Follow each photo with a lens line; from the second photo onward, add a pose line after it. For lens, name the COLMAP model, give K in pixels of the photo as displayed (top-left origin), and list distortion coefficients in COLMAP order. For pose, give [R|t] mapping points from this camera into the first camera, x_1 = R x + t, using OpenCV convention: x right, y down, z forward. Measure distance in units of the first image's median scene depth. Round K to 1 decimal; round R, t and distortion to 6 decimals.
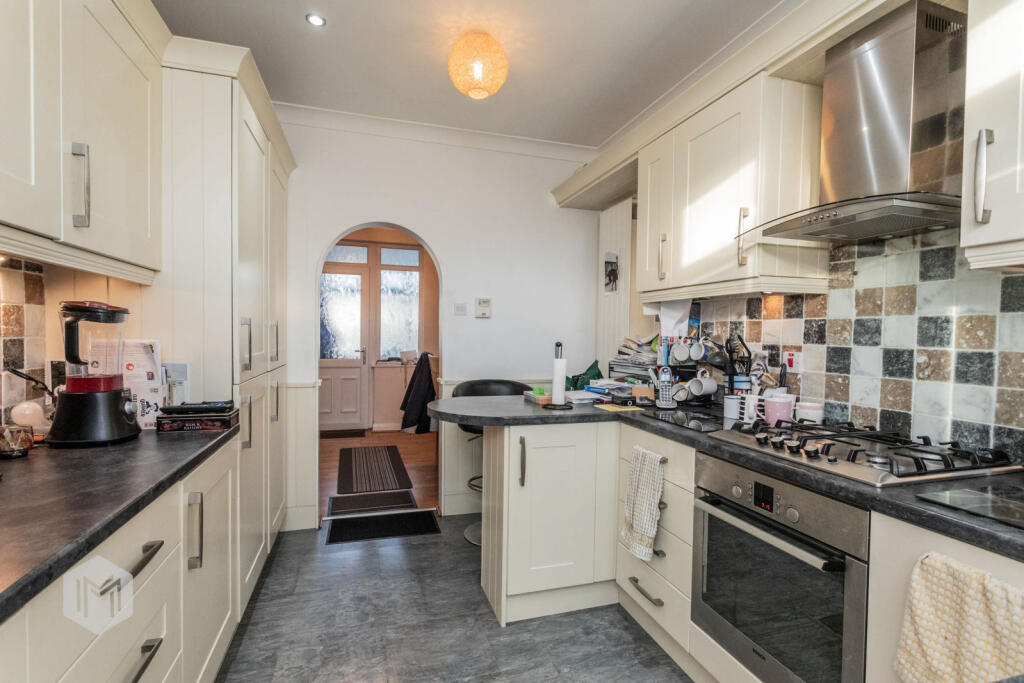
lens RADIAL K [[488.6, 0, 508.6], [0, 488.6, 346.4], [0, 0, 1]] dist [-0.001251, 0.001968]
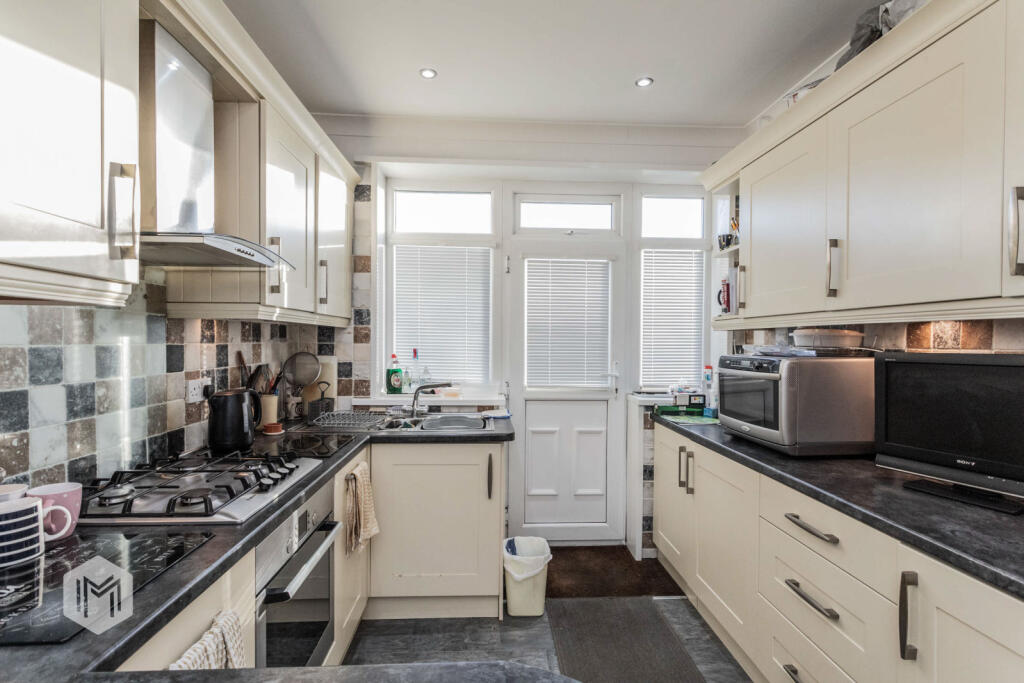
lens RADIAL K [[488.6, 0, 510.2], [0, 488.6, 344.5], [0, 0, 1]] dist [-0.001251, 0.001968]
pose [[-0.970655, -0.019212, 0.239709, -0.122738], [-0.010718, 0.999269, 0.036688, -0.099704], [-0.240238, 0.033042, -0.970151, 1.606052]]
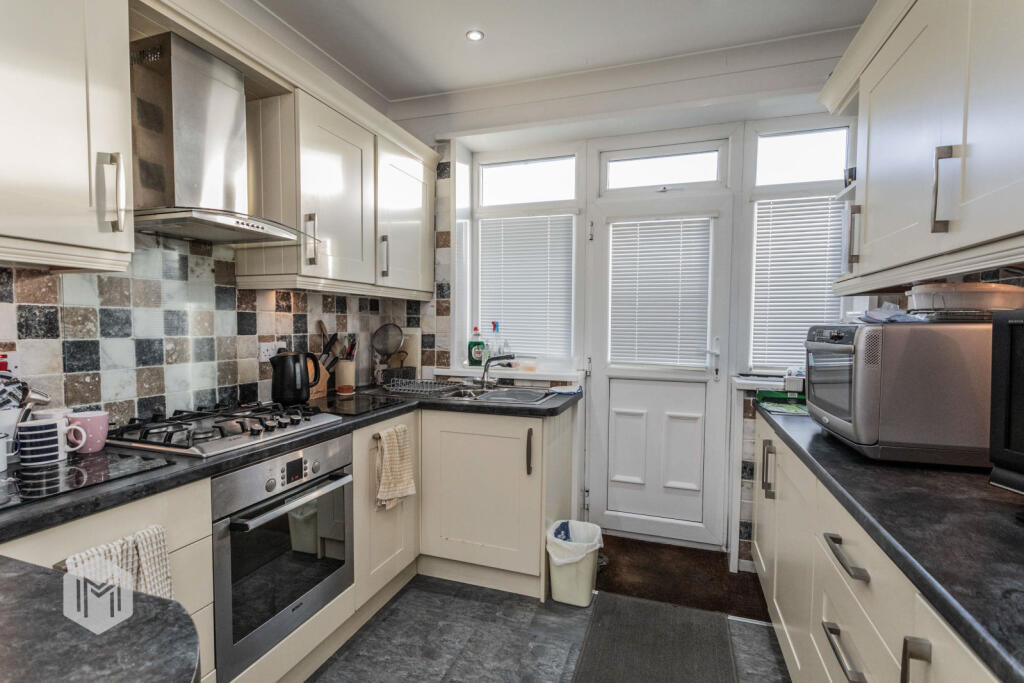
lens RADIAL K [[488.6, 0, 508.6], [0, 488.6, 344.8], [0, 0, 1]] dist [-0.001251, 0.001968]
pose [[-0.808286, -0.042229, 0.587274, -0.461274], [-0.000504, 0.997474, 0.071032, -0.057217], [-0.588790, 0.057118, -0.806265, 1.372022]]
